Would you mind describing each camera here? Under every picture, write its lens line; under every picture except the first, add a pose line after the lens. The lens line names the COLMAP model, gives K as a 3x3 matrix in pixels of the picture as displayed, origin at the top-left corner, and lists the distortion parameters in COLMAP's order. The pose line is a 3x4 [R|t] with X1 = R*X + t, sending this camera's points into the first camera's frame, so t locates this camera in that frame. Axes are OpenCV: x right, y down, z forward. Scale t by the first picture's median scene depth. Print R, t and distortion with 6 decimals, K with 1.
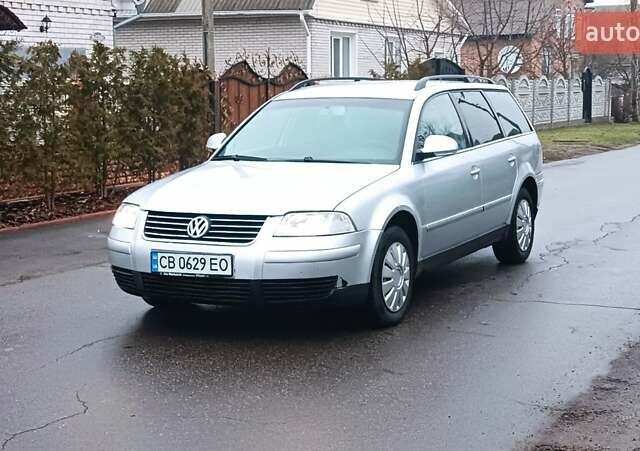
lens RADIAL K [[1231.2, 0, 320.0], [0, 1231.2, 225.5], [0, 0, 1]] dist [0.071098, 0.280476]
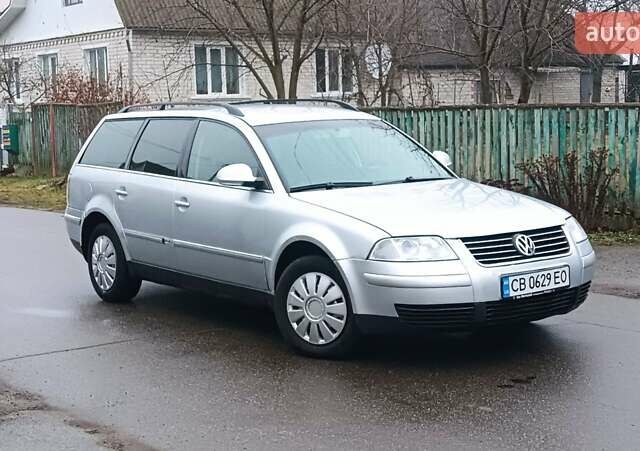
lens RADIAL K [[1231.2, 0, 320.0], [0, 1231.2, 225.5], [0, 0, 1]] dist [0.071098, 0.280476]
pose [[0.465688, -0.098698, 0.879428, -1.042709], [0.129040, 0.990713, 0.042856, -0.077820], [-0.875490, 0.093524, 0.474099, 0.673285]]
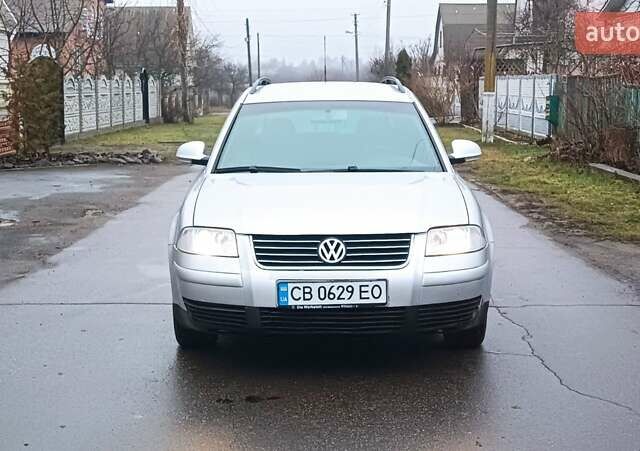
lens RADIAL K [[1231.2, 0, 320.0], [0, 1231.2, 225.5], [0, 0, 1]] dist [0.071098, 0.280476]
pose [[0.898679, -0.048938, 0.435868, -0.483736], [0.048934, 0.998739, 0.011242, -0.026496], [-0.435869, 0.011225, 0.899940, 0.222387]]
